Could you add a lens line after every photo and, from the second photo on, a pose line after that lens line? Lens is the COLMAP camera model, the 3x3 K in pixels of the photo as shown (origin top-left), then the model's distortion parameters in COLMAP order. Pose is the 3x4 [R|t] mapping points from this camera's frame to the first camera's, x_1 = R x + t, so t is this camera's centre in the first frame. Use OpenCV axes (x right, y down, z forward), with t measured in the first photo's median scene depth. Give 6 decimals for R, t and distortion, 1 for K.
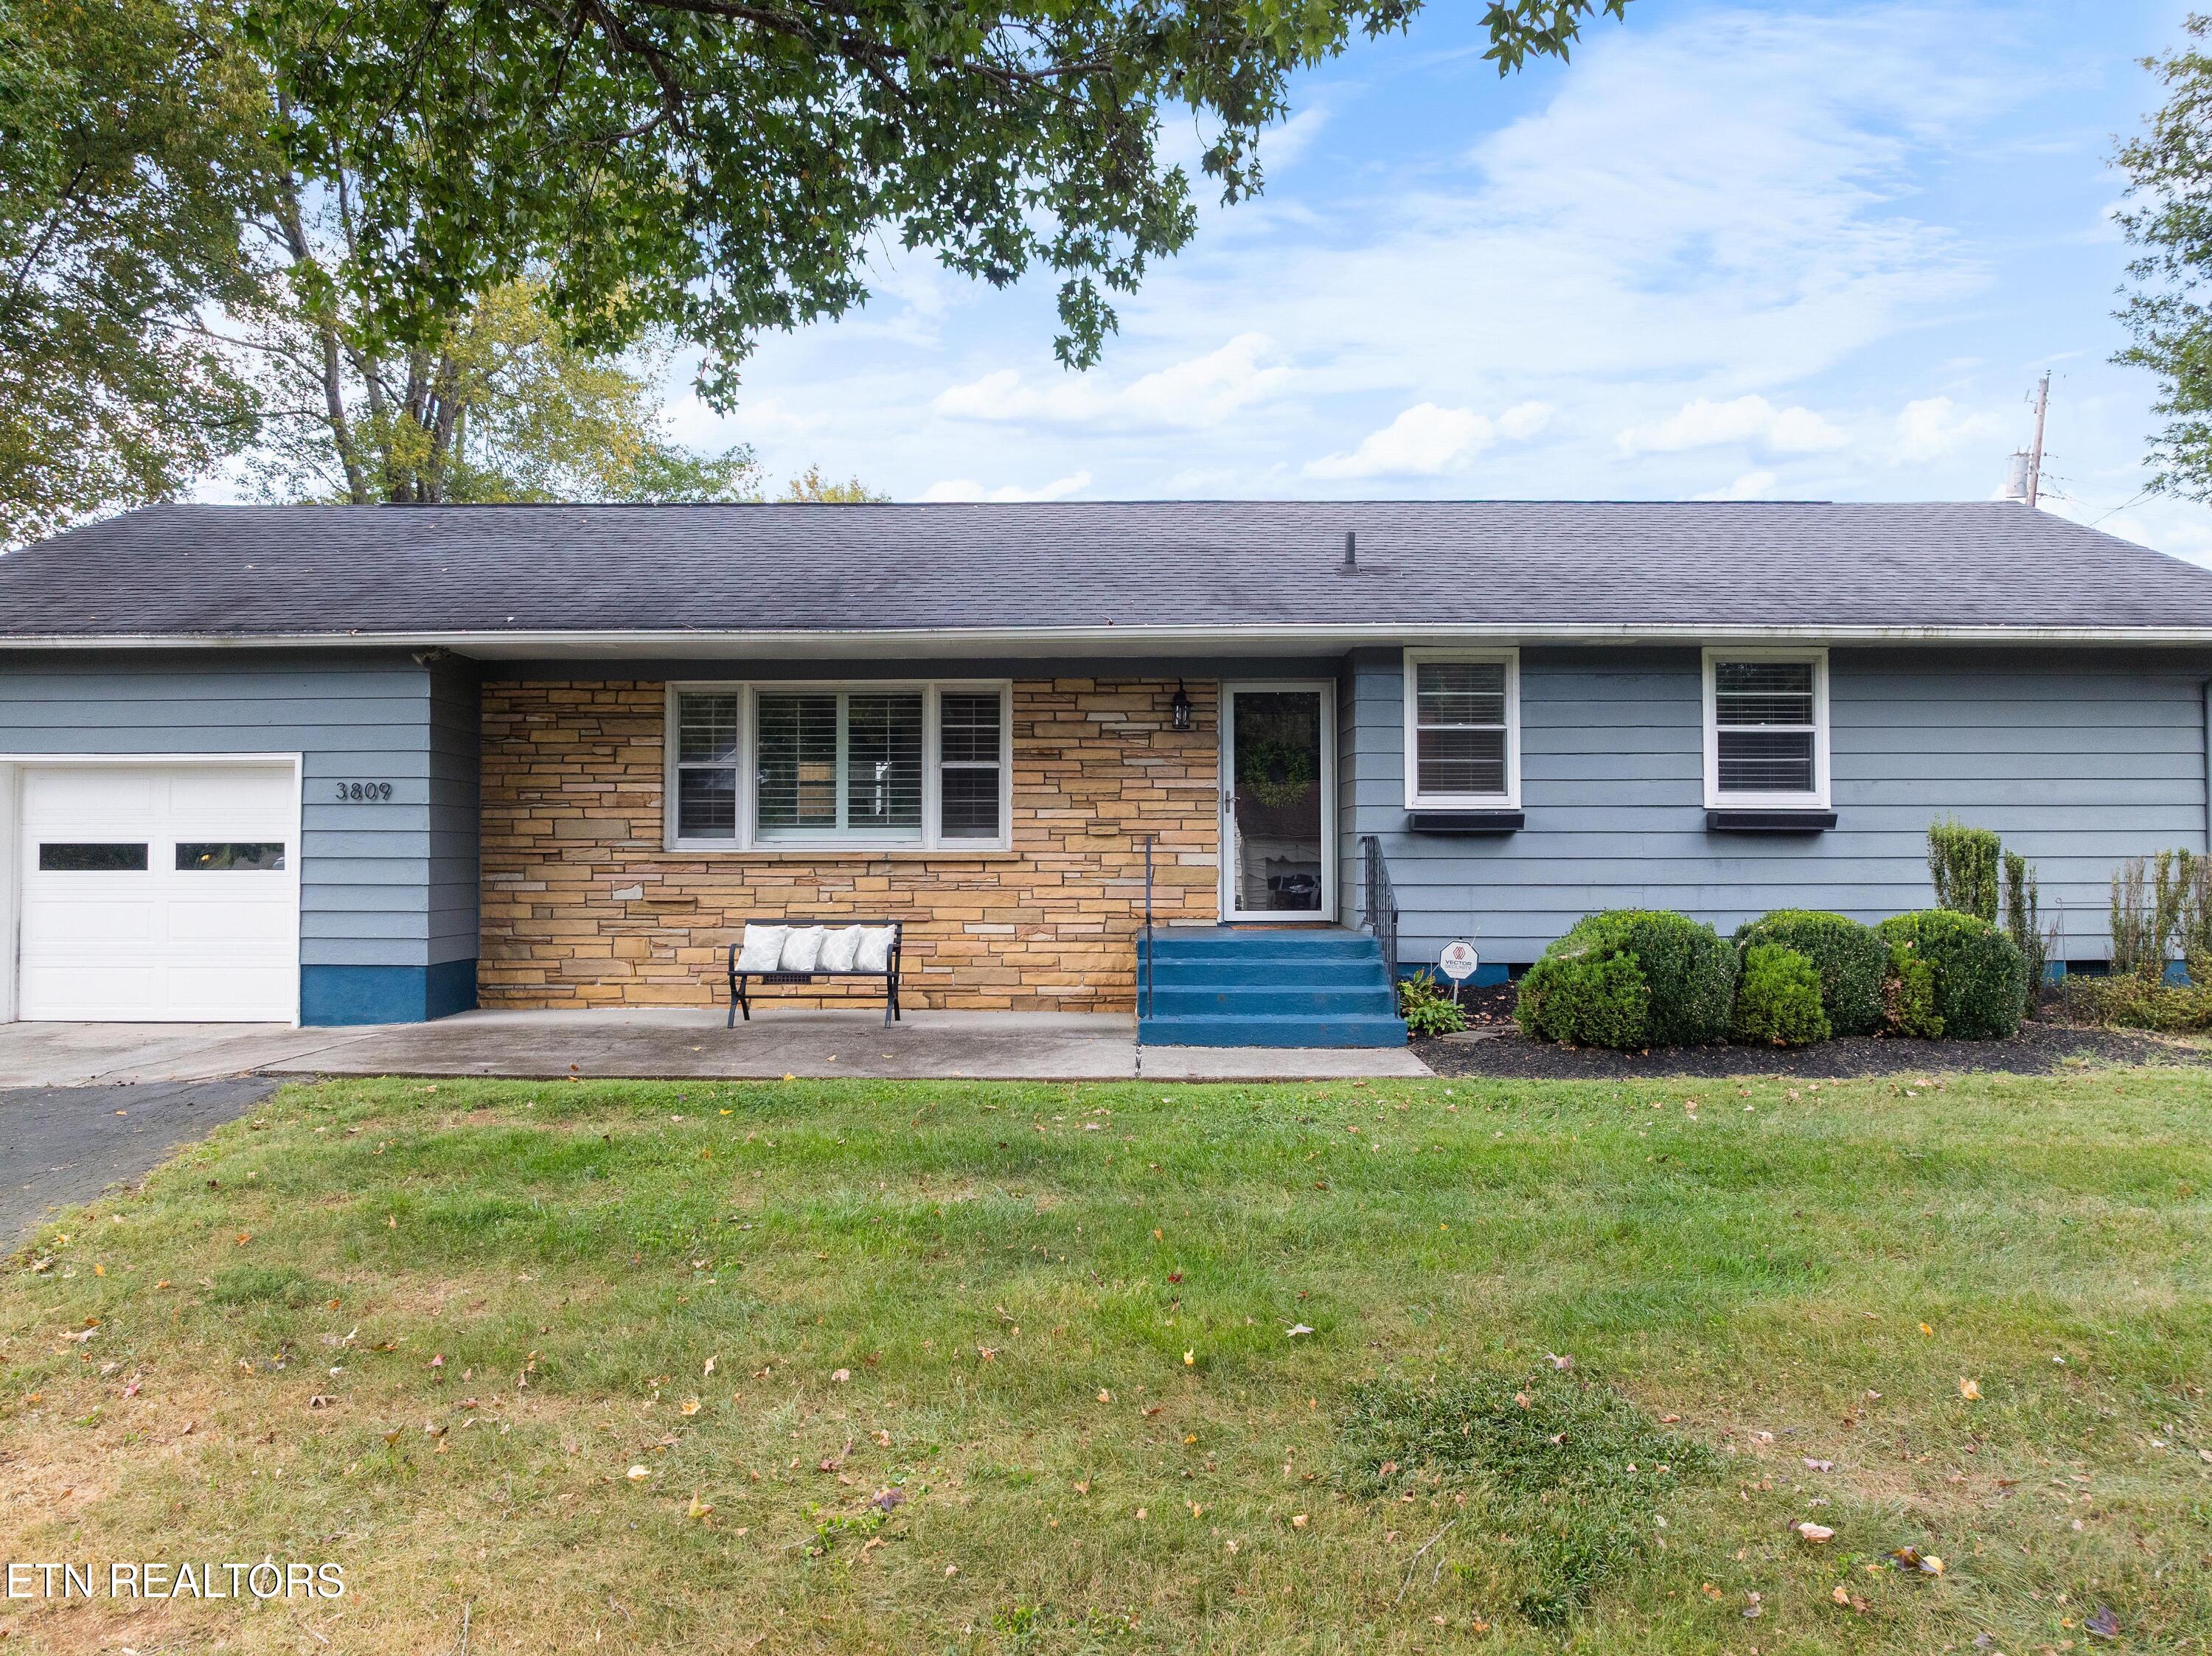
lens RADIAL K [[1561.2, 0, 1106.0], [0, 1561.2, 828.0], [0, 0, 1]] dist [-0.038821, -0.001550]
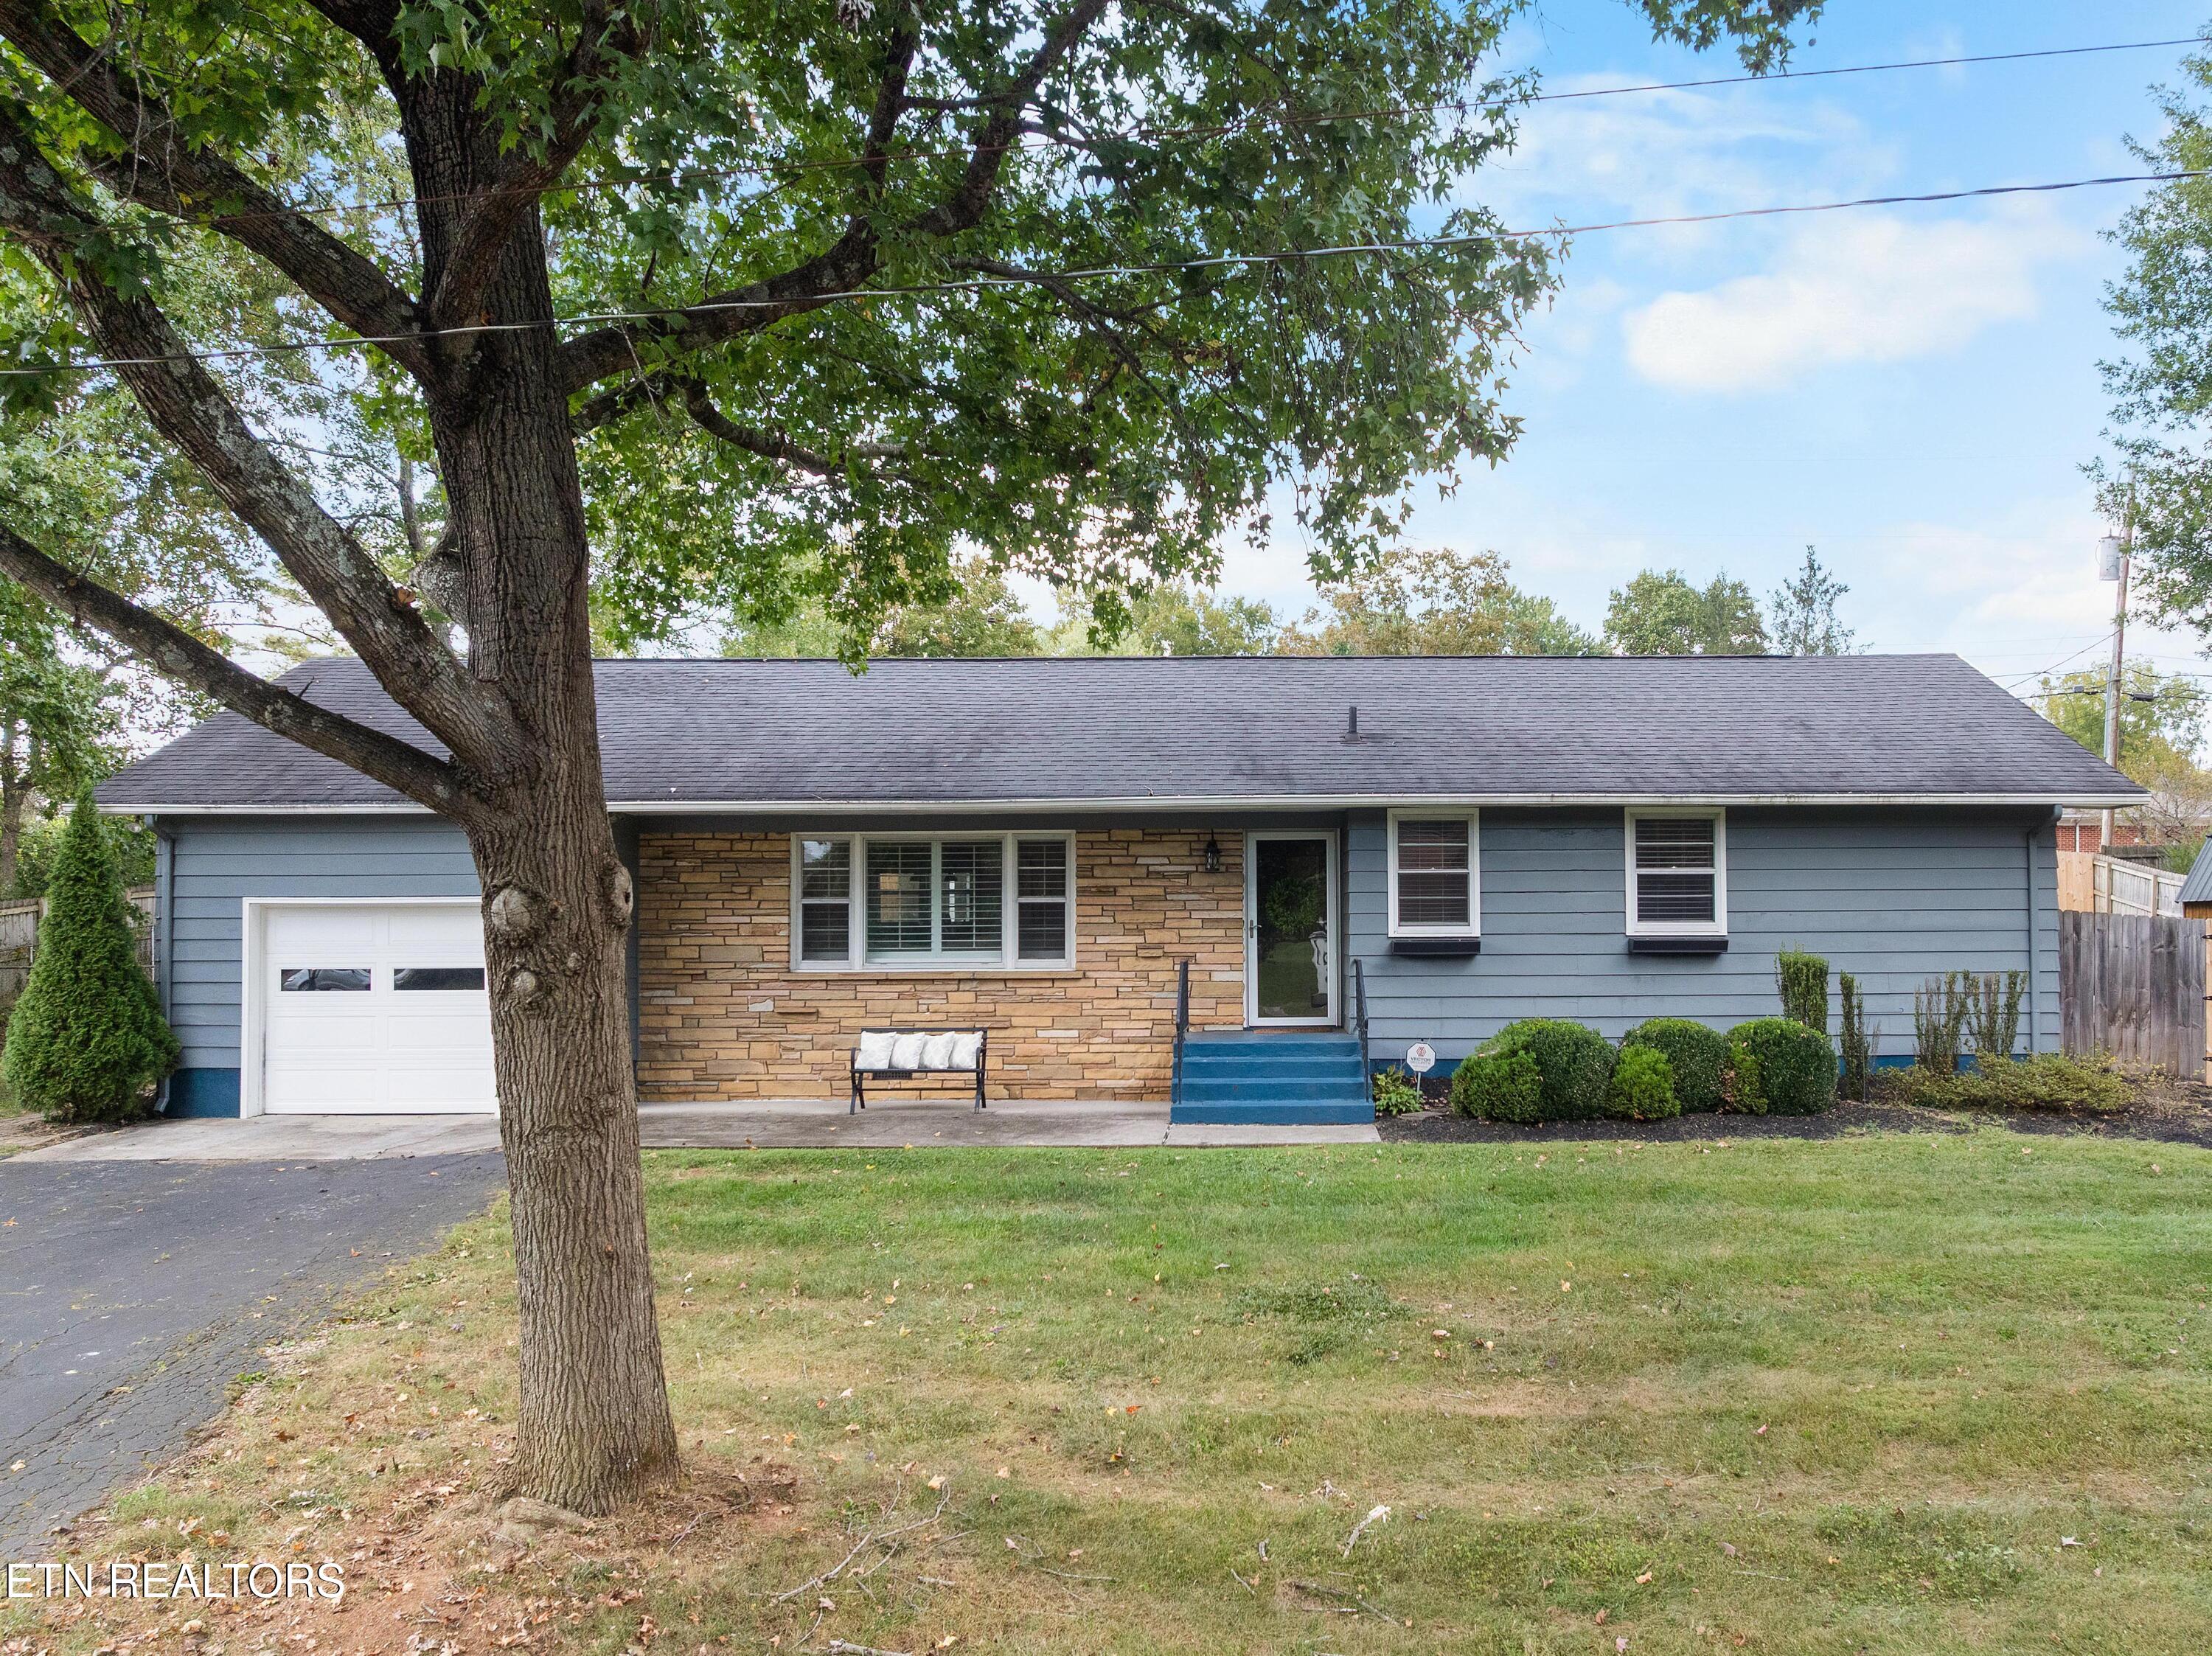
lens RADIAL K [[1896.5, 0, 1259.5], [0, 1896.5, 885.2], [0, 0, 1]] dist [-0.035893, -0.007453]
pose [[0.999701, -0.004345, 0.024066, 0.051377], [0.004440, 0.999983, -0.003906, -0.048220], [-0.024049, 0.004012, 0.999703, -0.524352]]
